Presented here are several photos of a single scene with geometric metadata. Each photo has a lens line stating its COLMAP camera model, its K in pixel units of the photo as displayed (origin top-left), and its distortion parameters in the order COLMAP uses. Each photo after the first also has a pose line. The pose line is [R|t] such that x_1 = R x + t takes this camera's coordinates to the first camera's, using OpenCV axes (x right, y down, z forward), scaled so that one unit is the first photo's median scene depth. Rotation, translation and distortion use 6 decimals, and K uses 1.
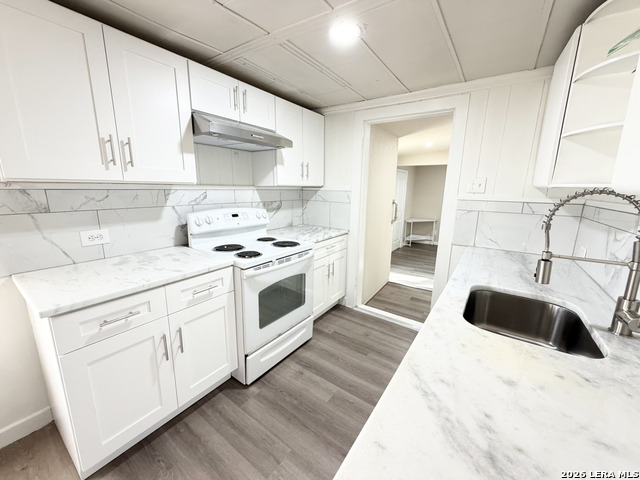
lens RADIAL K [[256.9, 0, 314.4], [0, 256.9, 240.4], [0, 0, 1]] dist [0.000527, 0.000097]
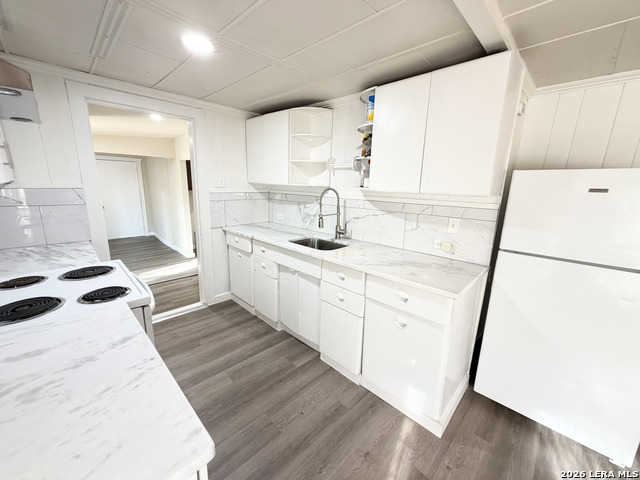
lens RADIAL K [[256.9, 0, 314.4], [0, 256.9, 240.4], [0, 0, 1]] dist [0.000527, 0.000097]
pose [[0.164425, -0.230900, 0.958984, -0.772173], [0.182348, 0.962574, 0.200499, -0.112933], [-0.969388, 0.141902, 0.200376, 0.330574]]
